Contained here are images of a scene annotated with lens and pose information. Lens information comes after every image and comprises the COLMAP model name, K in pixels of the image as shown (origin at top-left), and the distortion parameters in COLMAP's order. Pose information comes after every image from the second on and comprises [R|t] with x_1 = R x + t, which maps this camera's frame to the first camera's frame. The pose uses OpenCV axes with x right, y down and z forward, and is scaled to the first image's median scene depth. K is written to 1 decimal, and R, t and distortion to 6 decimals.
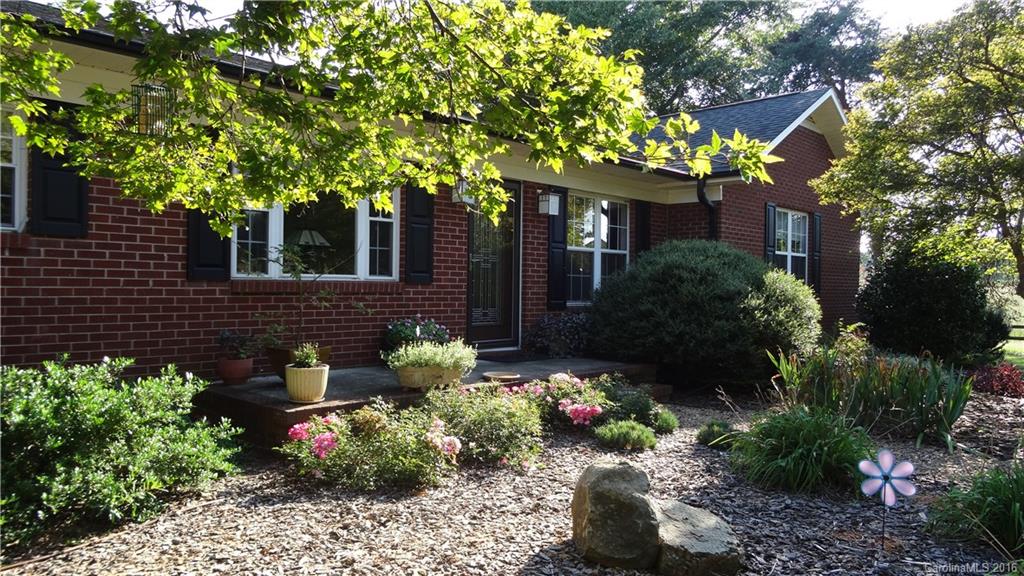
lens RADIAL K [[743.5, 0, 511.3], [0, 743.5, 286.9], [0, 0, 1]] dist [0.014359, 0.000704]
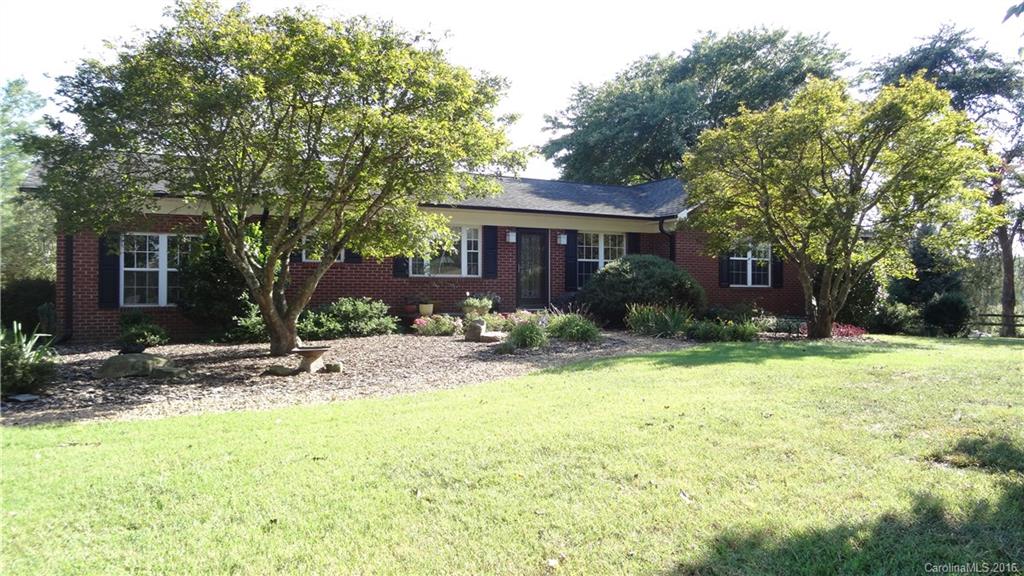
lens RADIAL K [[738.8, 0, 512.3], [0, 738.8, 289.2], [0, 0, 1]] dist [0.005913, -0.003885]
pose [[0.946215, -0.014954, -0.323192, 0.859697], [0.010869, 0.999837, -0.014442, 0.079860], [0.323355, 0.010152, 0.946223, -1.431982]]
